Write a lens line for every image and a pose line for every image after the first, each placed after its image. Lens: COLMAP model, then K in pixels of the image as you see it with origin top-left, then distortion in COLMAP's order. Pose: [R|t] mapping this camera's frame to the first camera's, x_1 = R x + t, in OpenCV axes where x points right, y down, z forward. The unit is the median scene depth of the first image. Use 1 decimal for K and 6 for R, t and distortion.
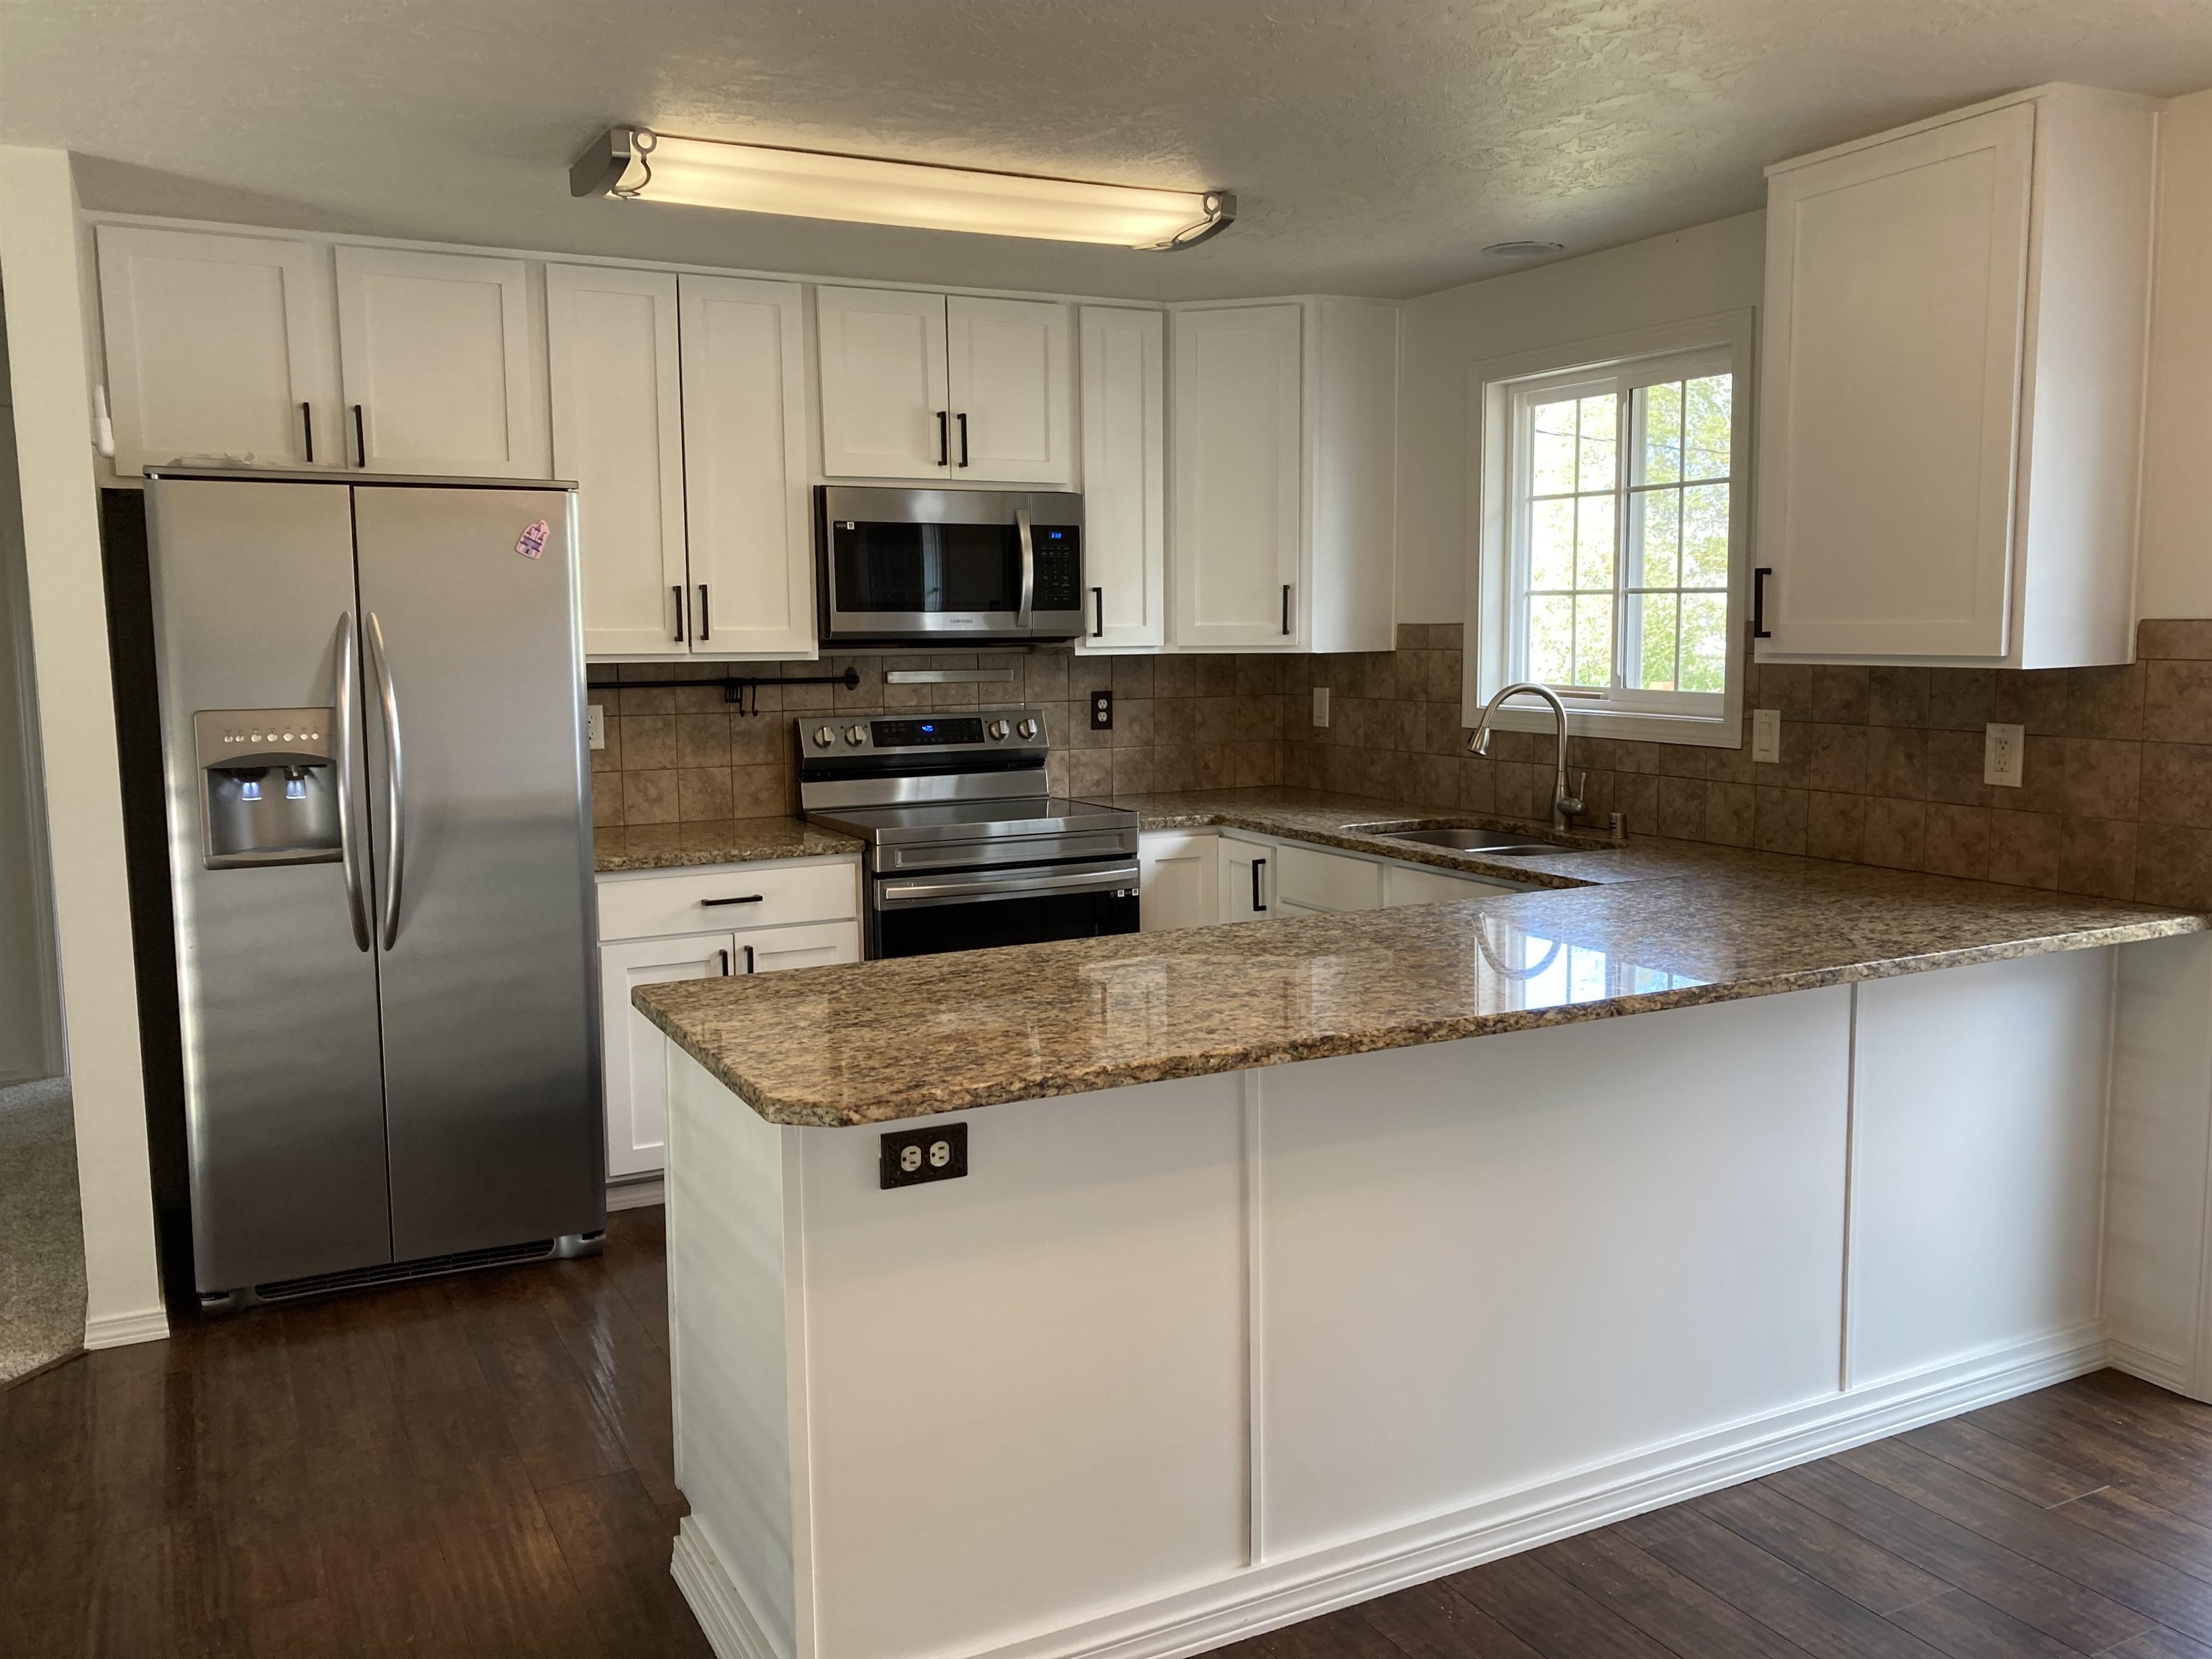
lens RADIAL K [[1816.4, 0, 1102.6], [0, 1816.4, 826.1], [0, 0, 1]] dist [0.029800, -0.036350]
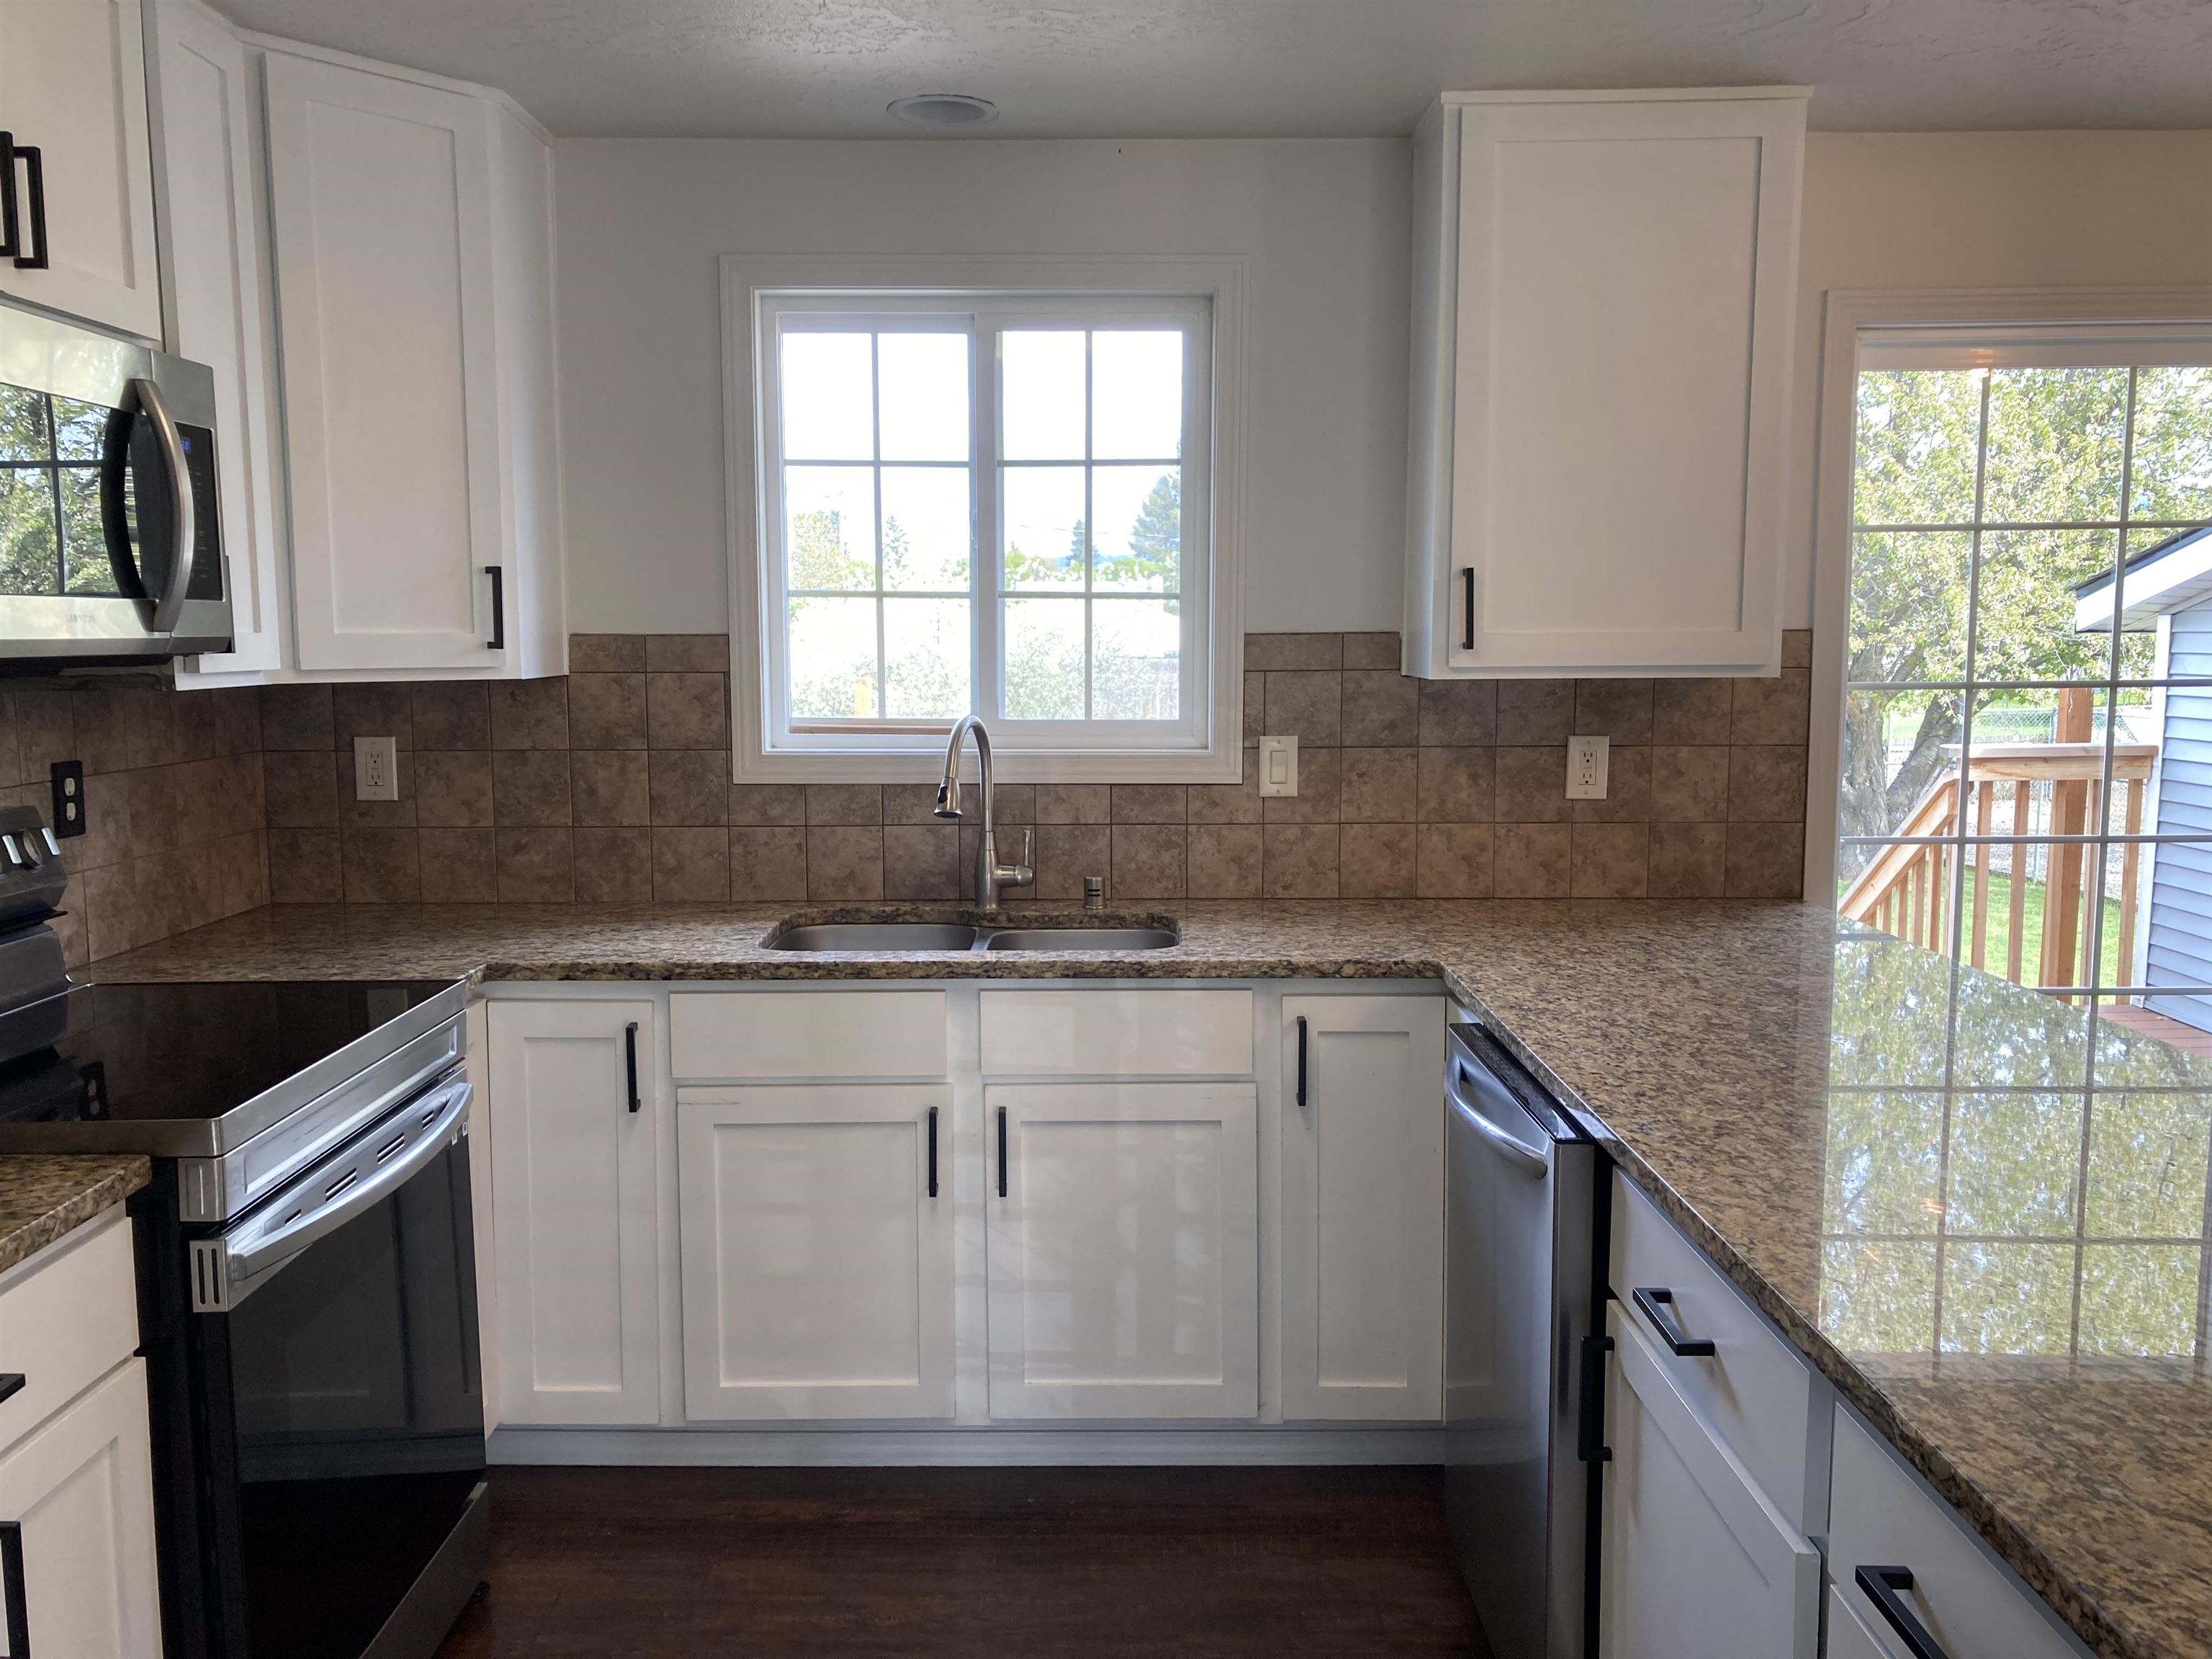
lens RADIAL K [[1816.4, 0, 1103.8], [0, 1816.4, 843.0], [0, 0, 1]] dist [0.029800, -0.036350]
pose [[0.456528, -0.094066, 0.884722, -0.438094], [0.099055, 0.993587, 0.054527, -0.068922], [-0.884178, 0.062743, 0.462918, 0.688136]]
